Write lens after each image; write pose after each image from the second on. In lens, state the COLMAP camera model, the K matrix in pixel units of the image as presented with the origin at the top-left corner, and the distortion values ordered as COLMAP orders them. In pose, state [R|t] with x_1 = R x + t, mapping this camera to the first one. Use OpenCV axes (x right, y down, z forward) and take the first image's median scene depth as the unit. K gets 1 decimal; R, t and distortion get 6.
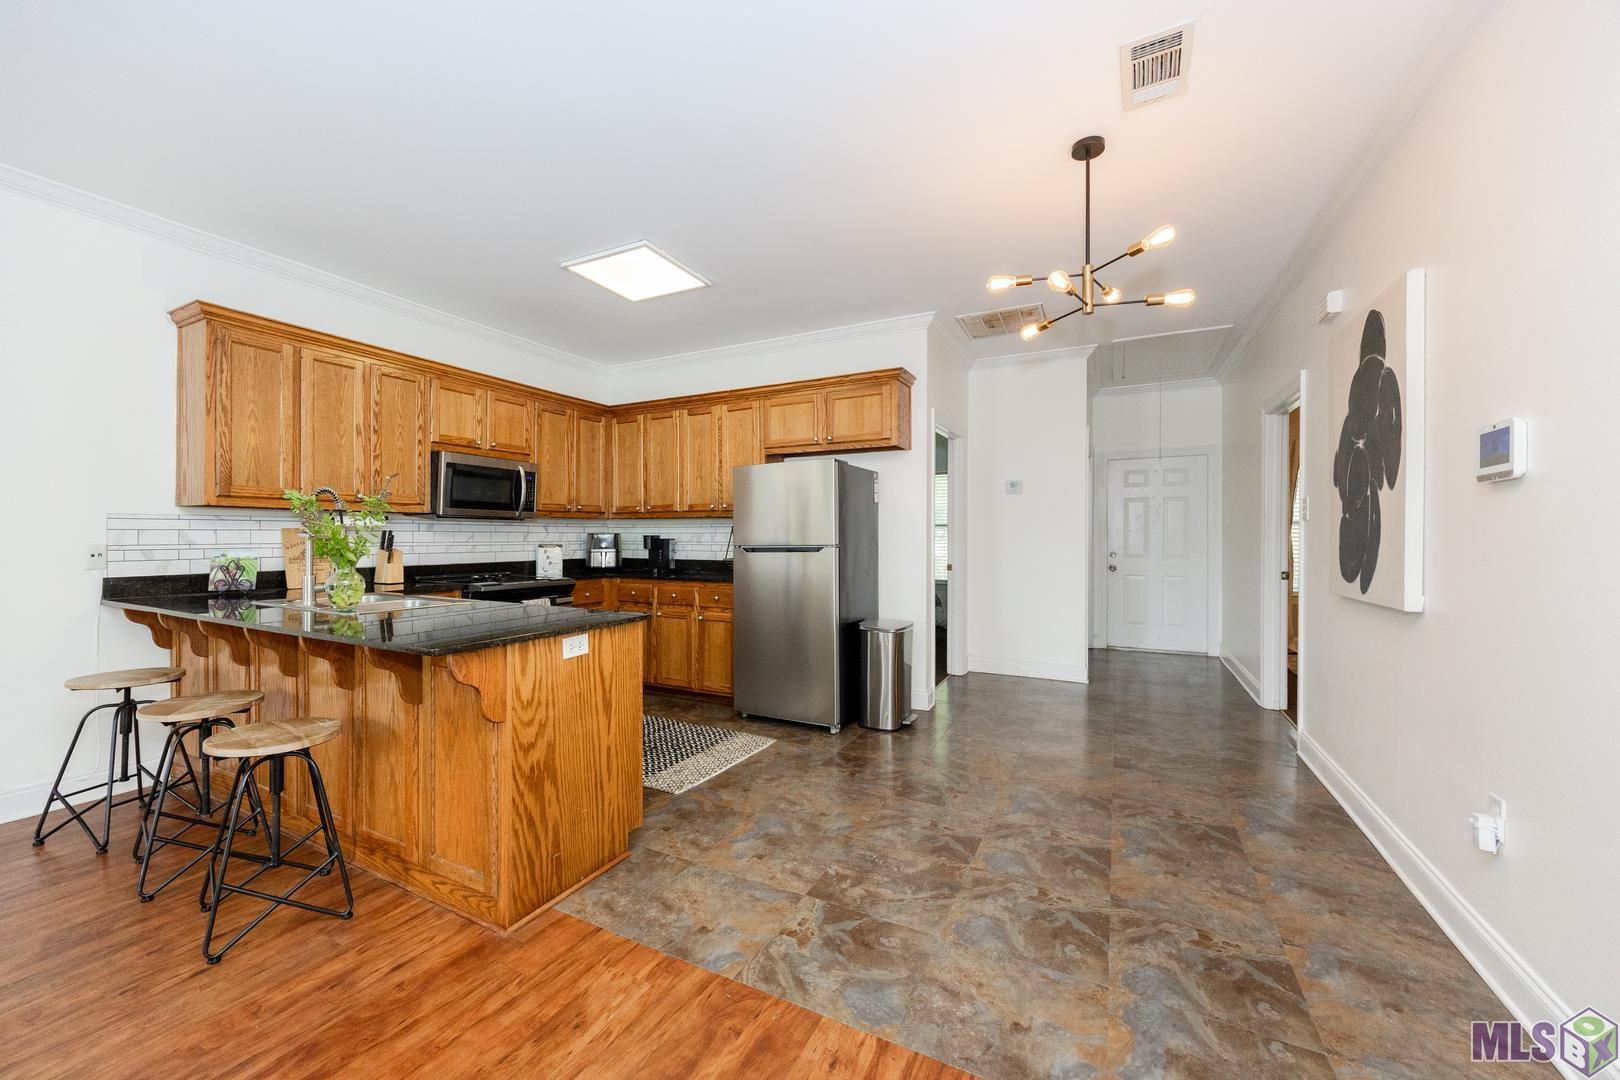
lens RADIAL K [[607.4, 0, 803.4], [0, 607.4, 542.5], [0, 0, 1]] dist [-0.000371, 0.000048]
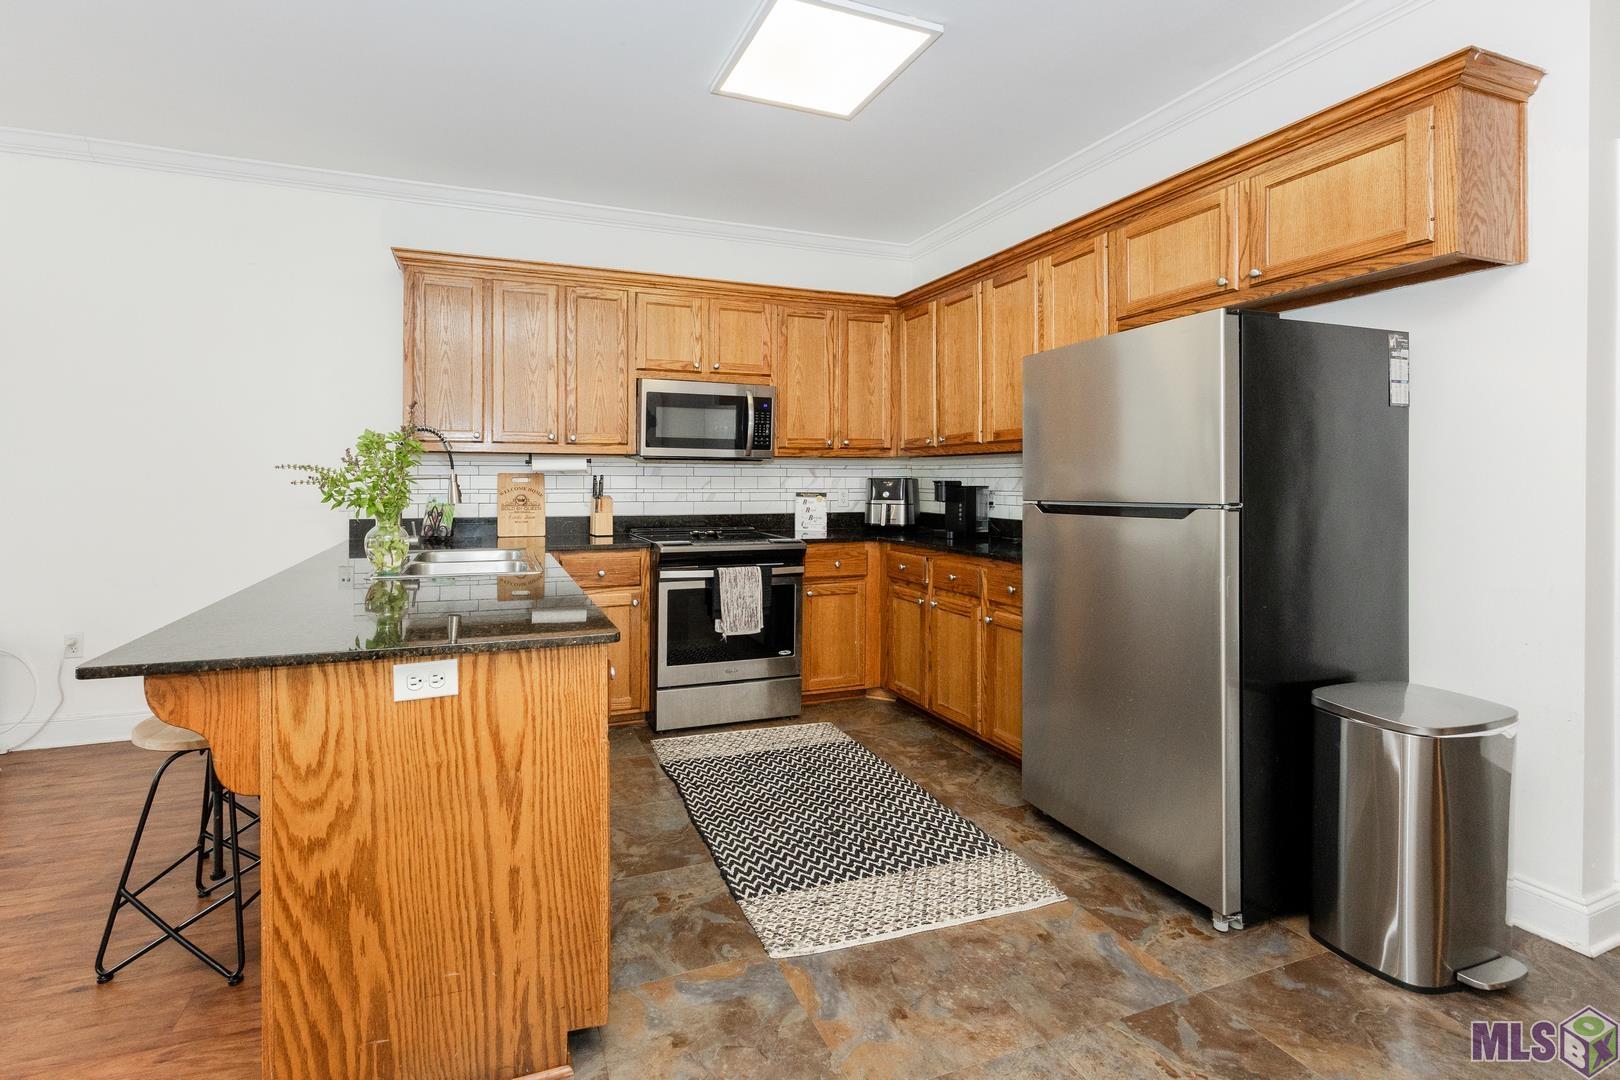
lens RADIAL K [[656.6, 0, 811.8], [0, 656.6, 483.8], [0, 0, 1]] dist [-0.001185, 0.000268]
pose [[0.716806, 0.006004, -0.697247, 0.168376], [-0.009359, 0.999956, -0.001012, -0.007542], [0.697210, 0.007251, 0.716830, 0.449897]]
